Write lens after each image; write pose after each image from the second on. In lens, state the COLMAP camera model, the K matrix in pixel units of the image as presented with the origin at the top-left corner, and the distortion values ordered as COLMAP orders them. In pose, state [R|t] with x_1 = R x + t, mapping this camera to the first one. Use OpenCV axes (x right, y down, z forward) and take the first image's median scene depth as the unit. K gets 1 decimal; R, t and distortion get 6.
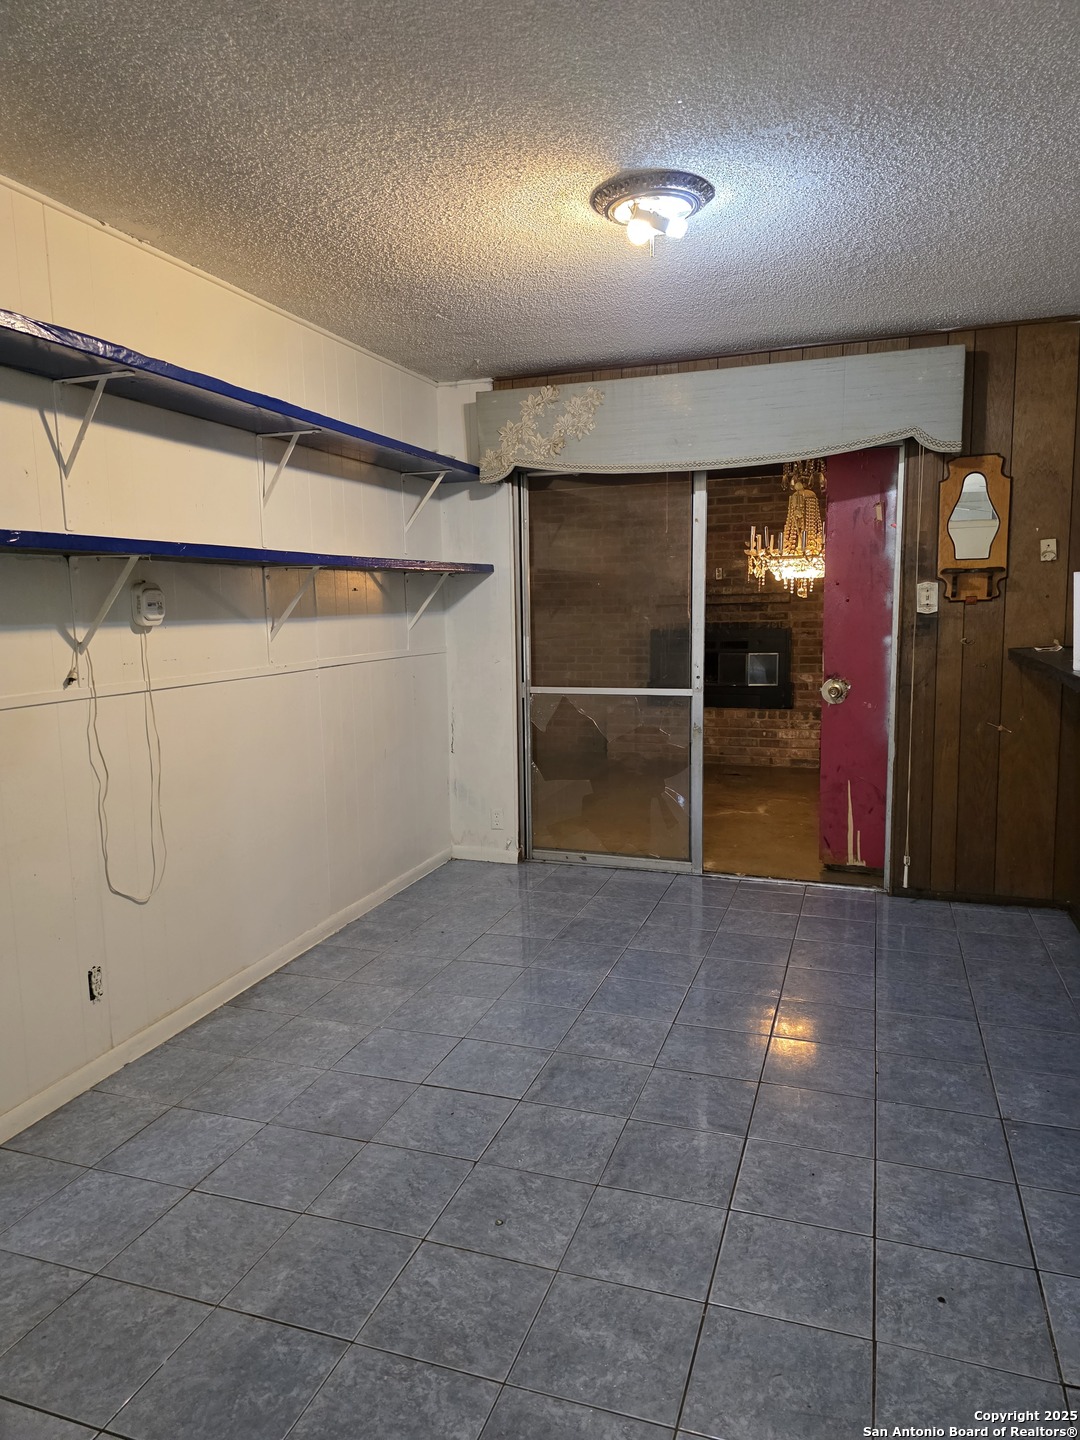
lens RADIAL K [[955.1, 0, 540.0], [0, 955.1, 720.0], [0, 0, 1]] dist [0.046877, -0.000055]
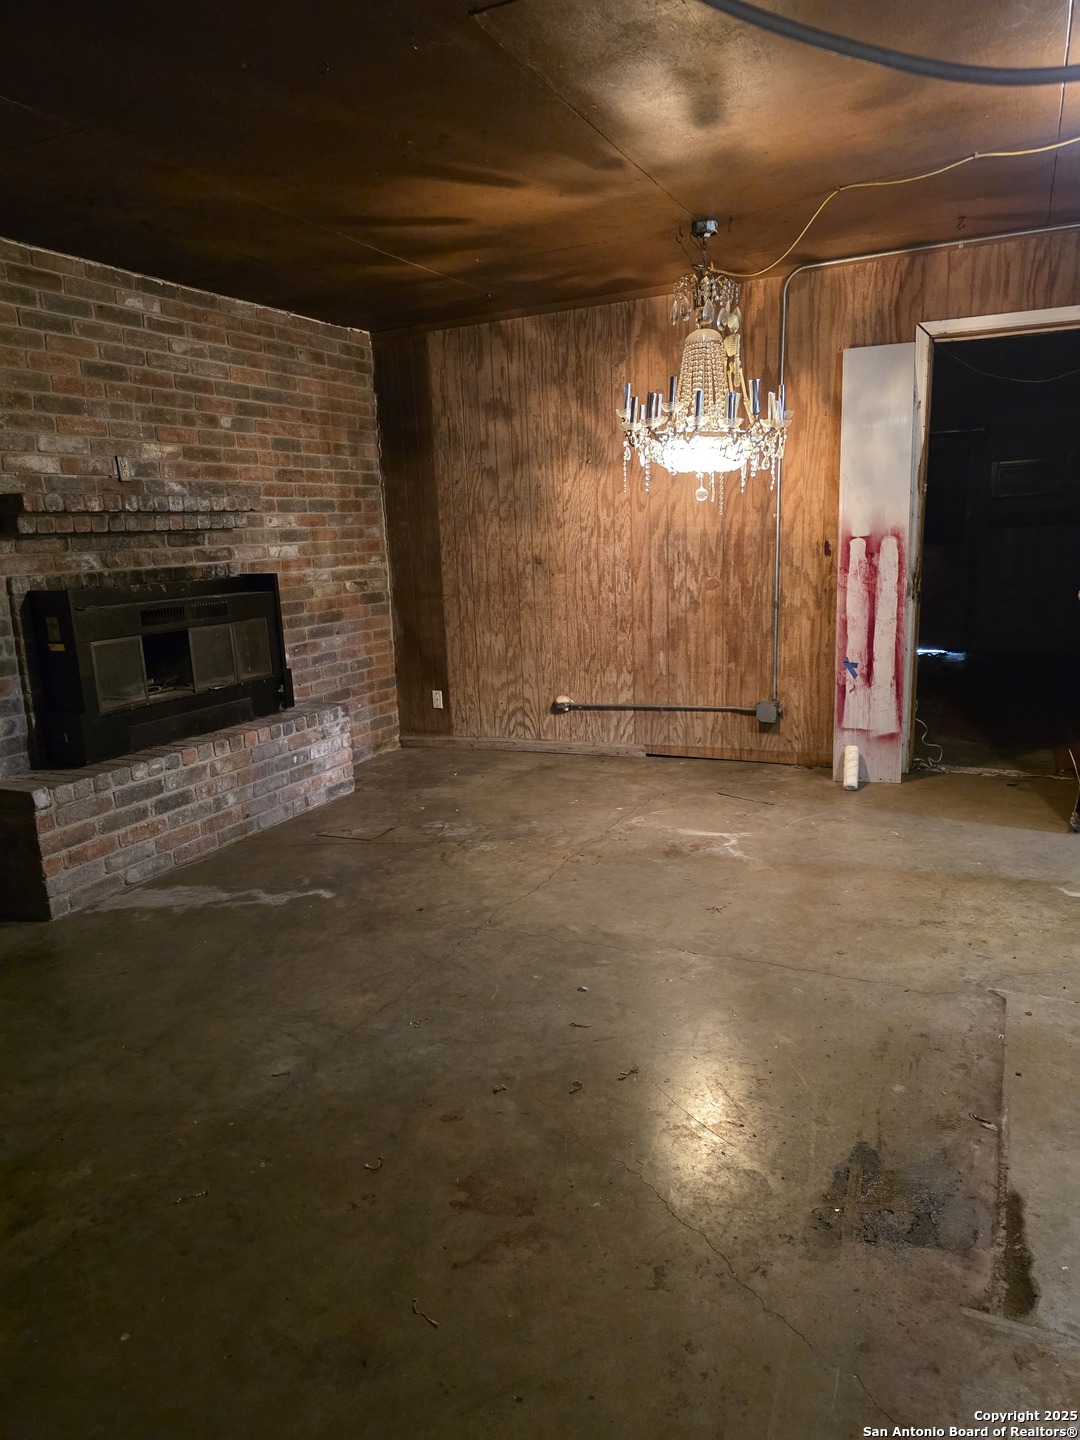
lens RADIAL K [[955.1, 0, 540.0], [0, 955.1, 720.0], [0, 0, 1]] dist [0.046877, -0.000055]
pose [[0.120678, -0.187212, 0.974879, -0.300567], [0.153674, 0.973740, 0.167970, -0.081869], [-0.980725, 0.129543, 0.146278, 0.767878]]
